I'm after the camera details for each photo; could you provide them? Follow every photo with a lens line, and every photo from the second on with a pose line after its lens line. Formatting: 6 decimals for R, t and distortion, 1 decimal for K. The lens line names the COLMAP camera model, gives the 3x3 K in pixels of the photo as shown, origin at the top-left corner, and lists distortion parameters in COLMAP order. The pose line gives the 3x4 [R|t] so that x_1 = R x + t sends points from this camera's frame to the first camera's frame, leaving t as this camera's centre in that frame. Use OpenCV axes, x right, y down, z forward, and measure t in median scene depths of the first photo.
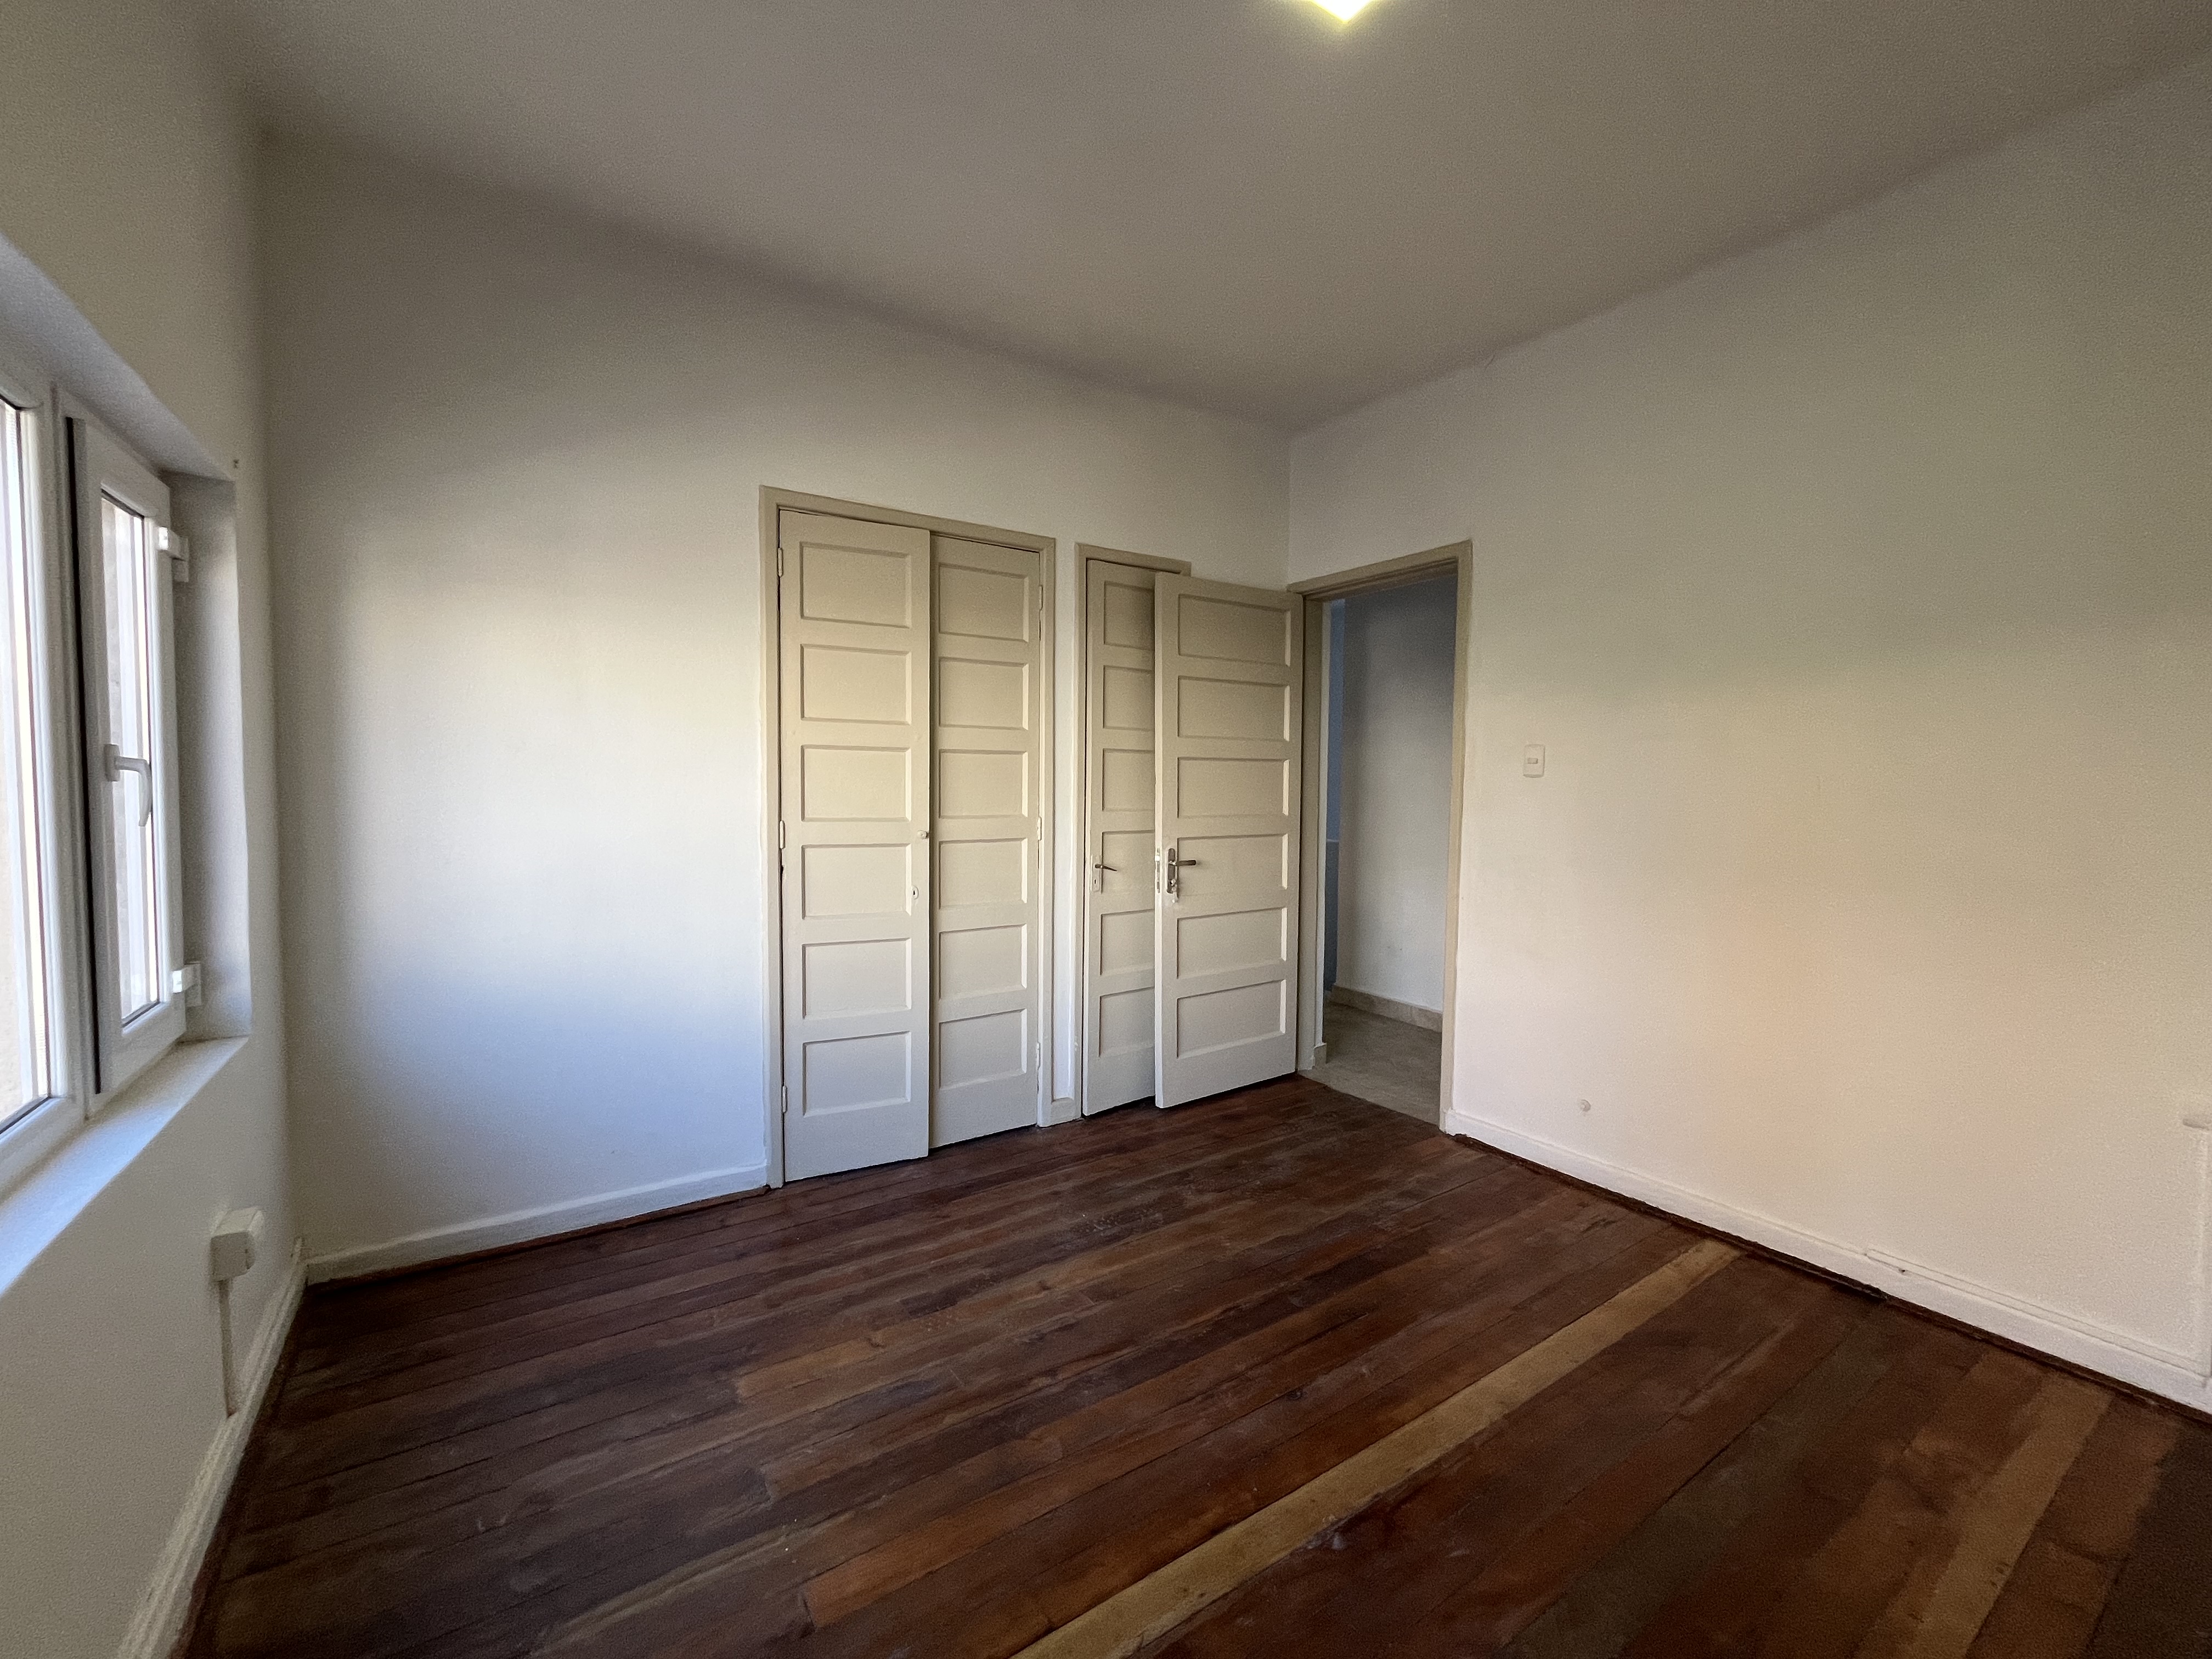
lens RADIAL K [[892.3, 0, 1093.4], [0, 892.3, 824.2], [0, 0, 1]] dist [-0.002169, -0.000598]
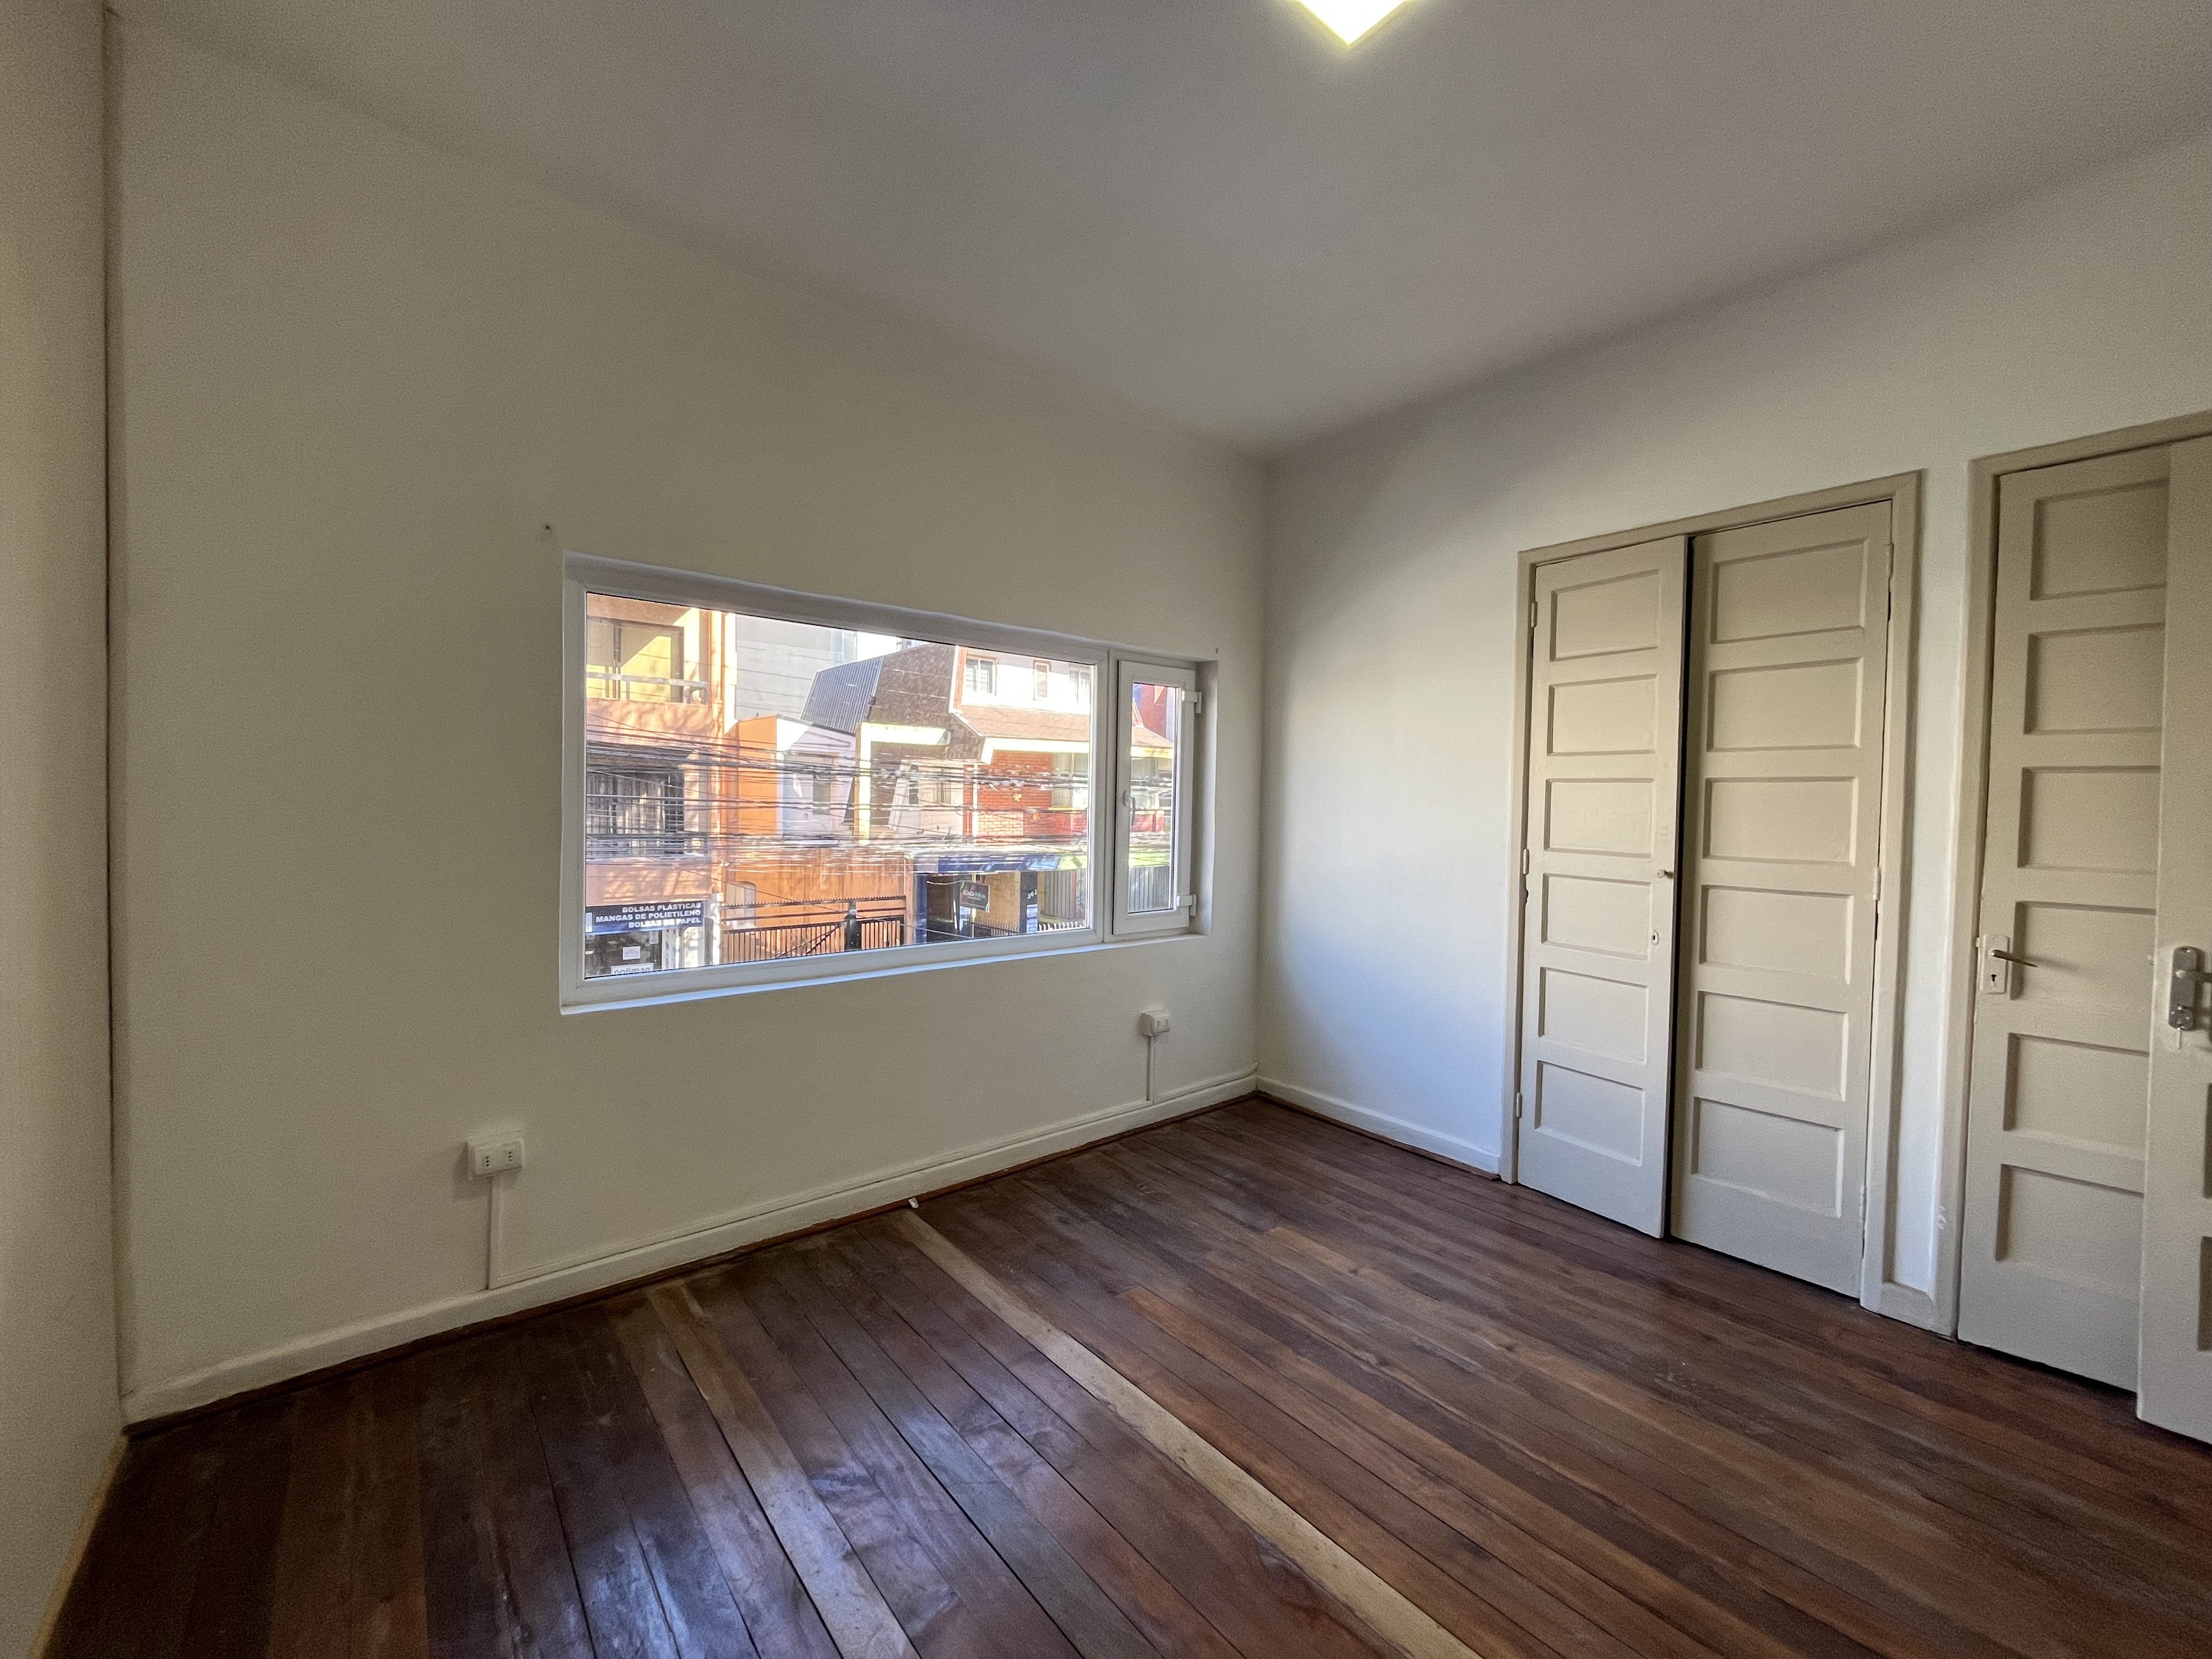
lens RADIAL K [[892.3, 0, 1093.4], [0, 892.3, 824.2], [0, 0, 1]] dist [-0.002169, -0.000598]
pose [[0.104166, 0.018870, -0.994381, 0.756276], [-0.065096, 0.997805, 0.012116, -0.014147], [0.992427, 0.063468, 0.105166, 0.392526]]
